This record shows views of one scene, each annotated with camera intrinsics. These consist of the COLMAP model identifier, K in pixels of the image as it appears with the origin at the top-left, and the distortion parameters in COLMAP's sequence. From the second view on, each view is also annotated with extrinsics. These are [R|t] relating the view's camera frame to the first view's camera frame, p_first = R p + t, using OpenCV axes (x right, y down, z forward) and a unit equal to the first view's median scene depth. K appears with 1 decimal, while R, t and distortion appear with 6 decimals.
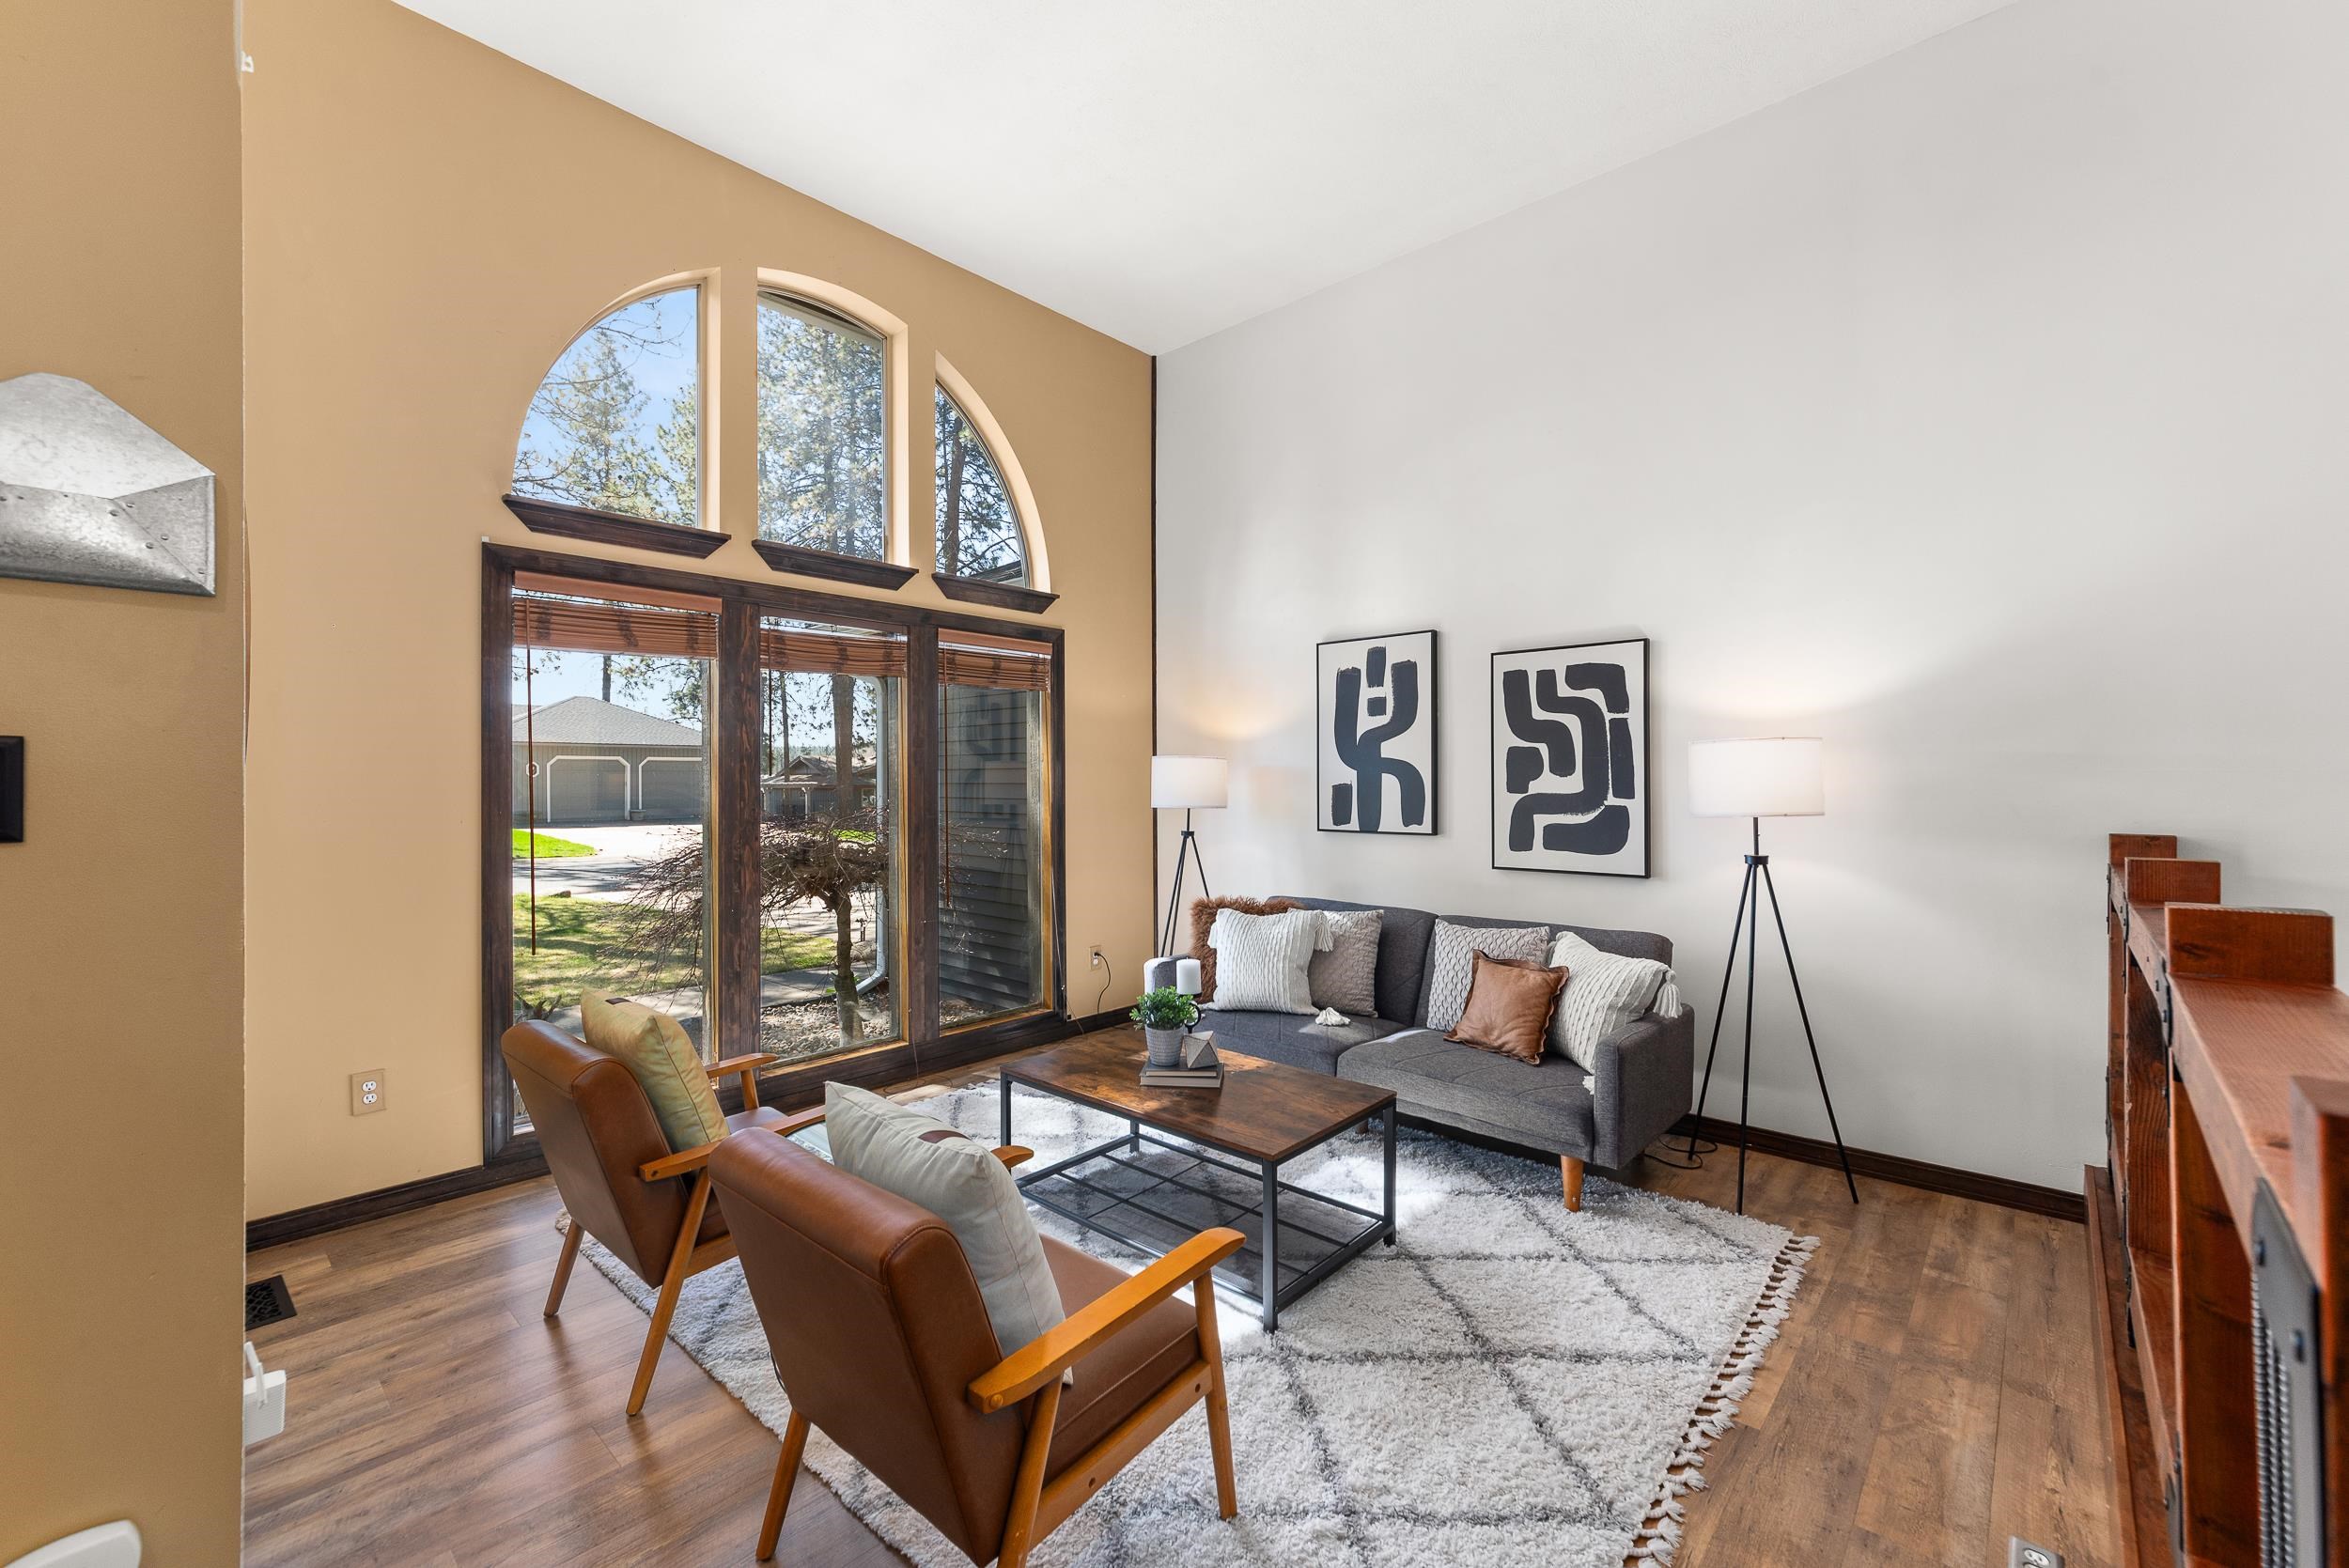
lens RADIAL K [[973.4, 0, 1177.5], [0, 973.4, 795.5], [0, 0, 1]] dist [-0.004103, 0.001584]
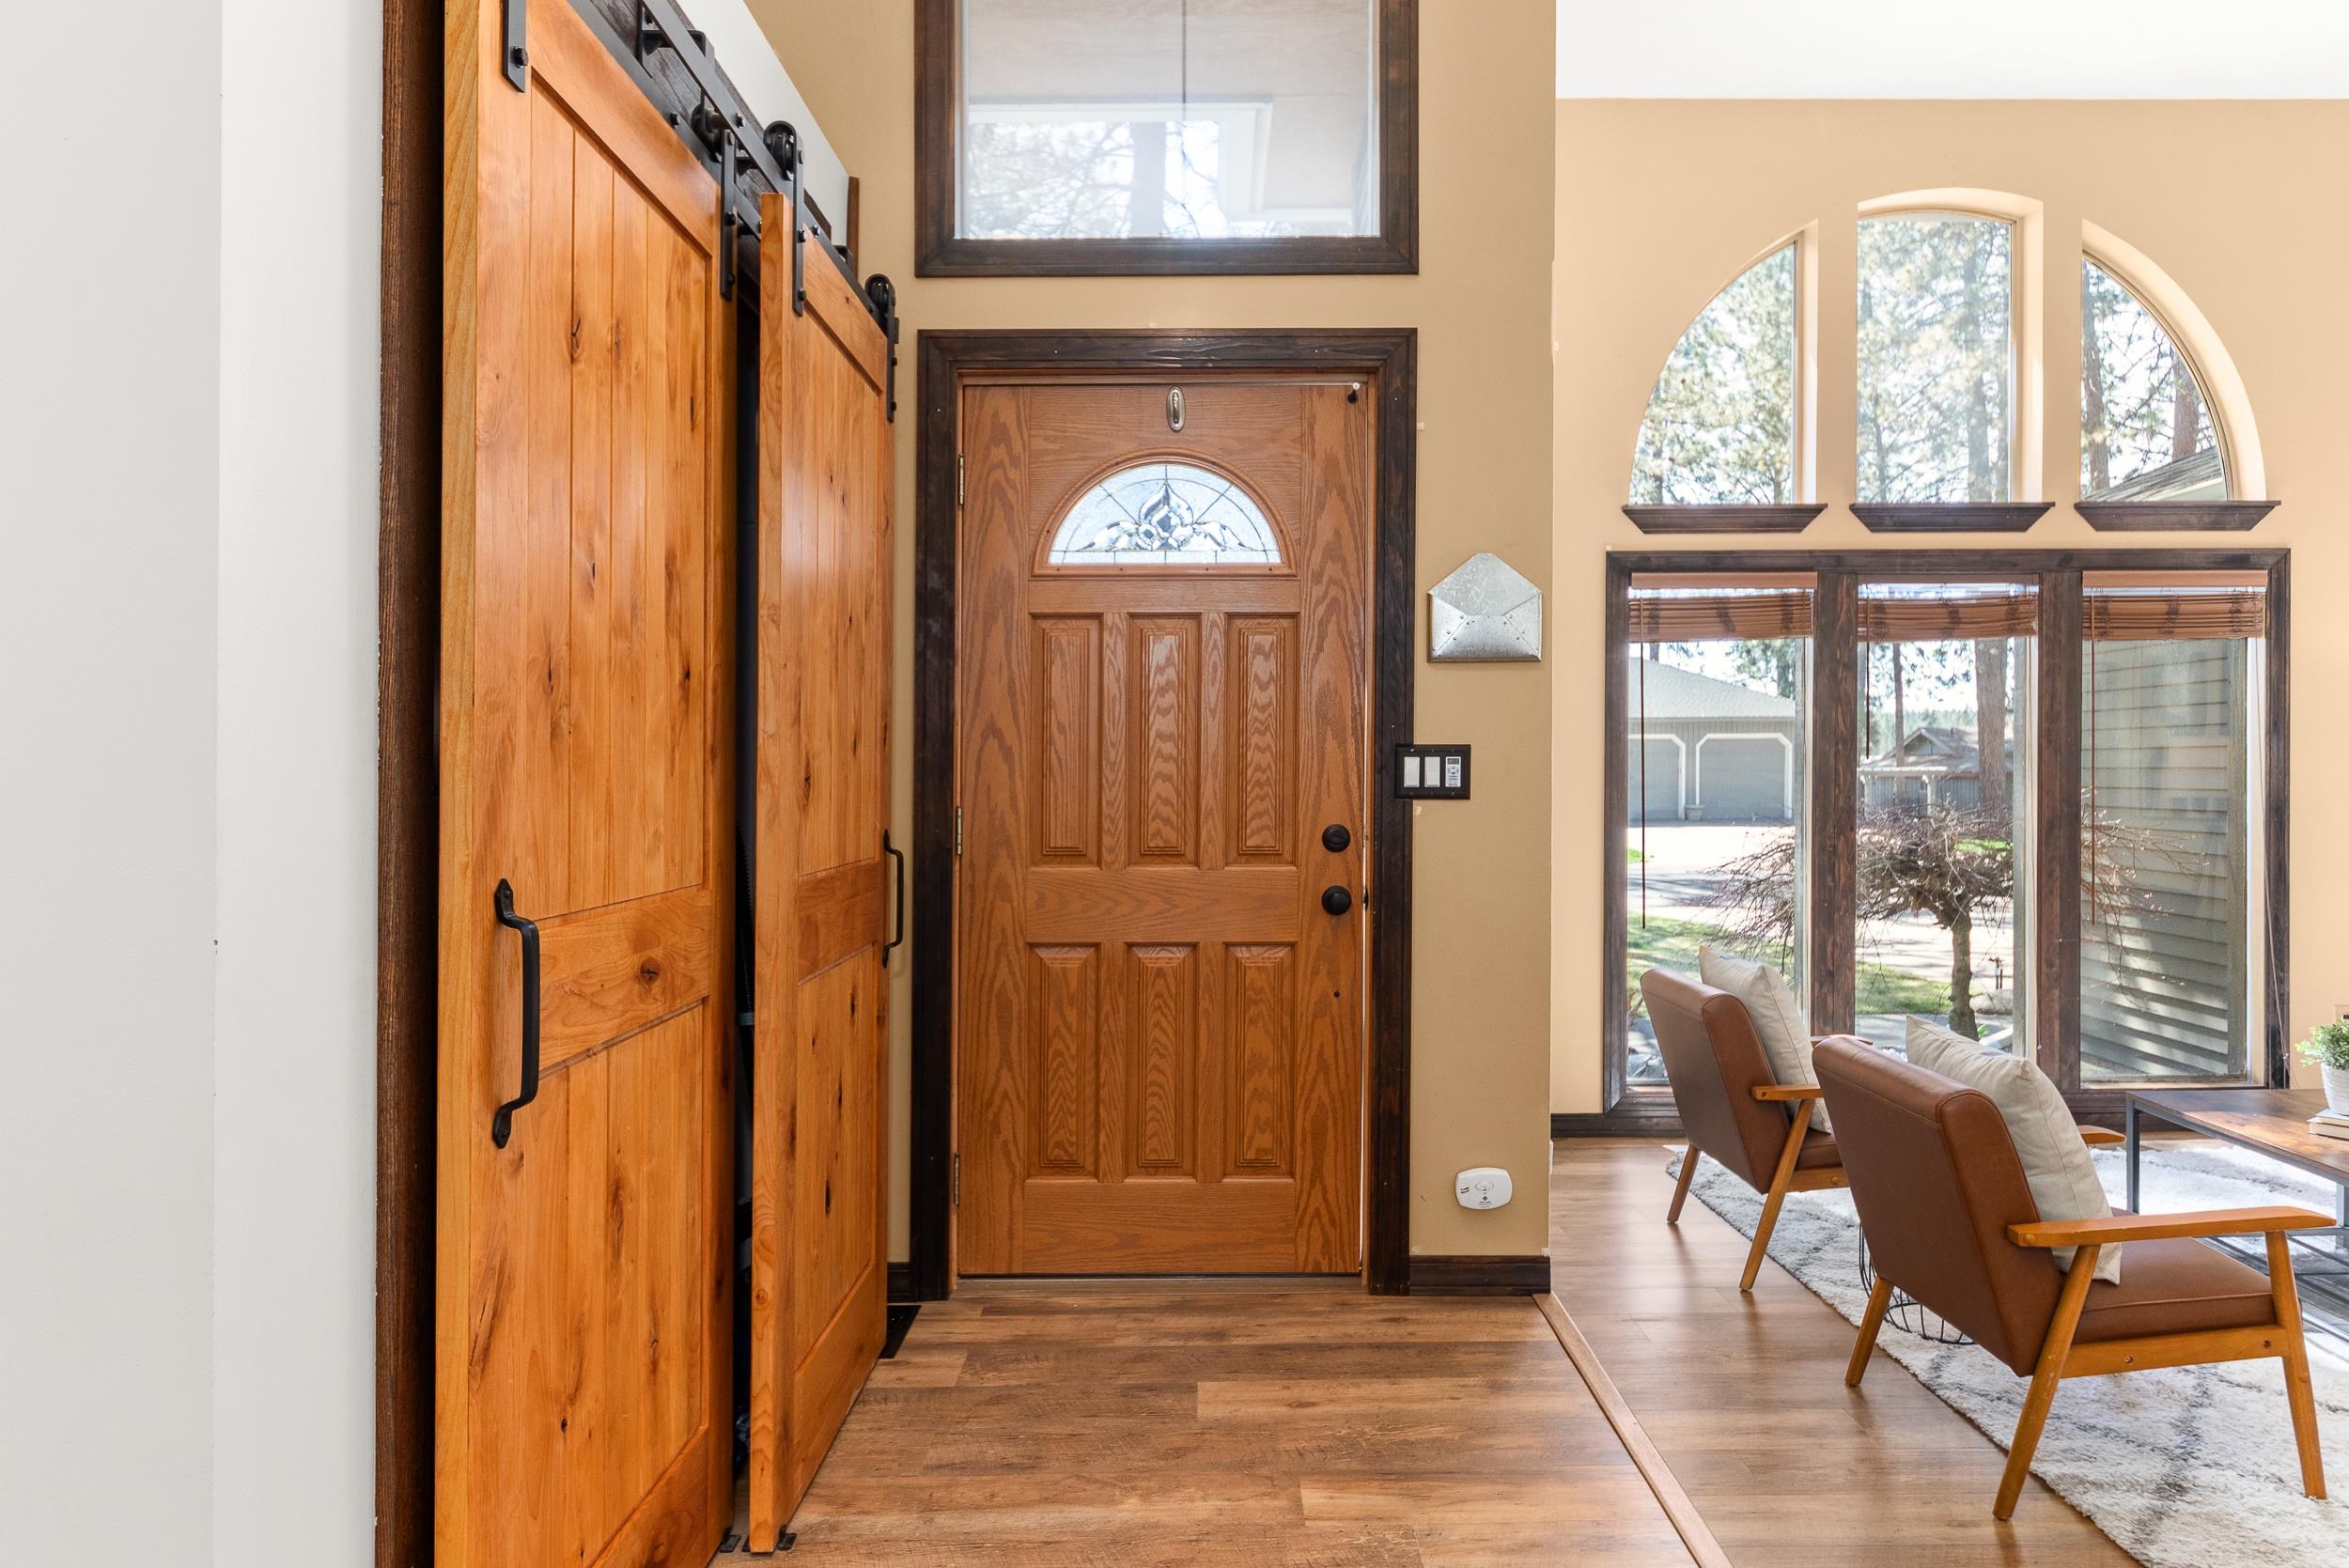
lens RADIAL K [[1466.3, 0, 1237.2], [0, 1466.3, 790.7], [0, 0, 1]] dist [-0.000482, 0.003921]
pose [[0.692034, 0.007510, -0.721826, 0.155599], [-0.006185, 0.999971, 0.004474, 0.005793], [0.721839, 0.001369, 0.692060, -0.356061]]
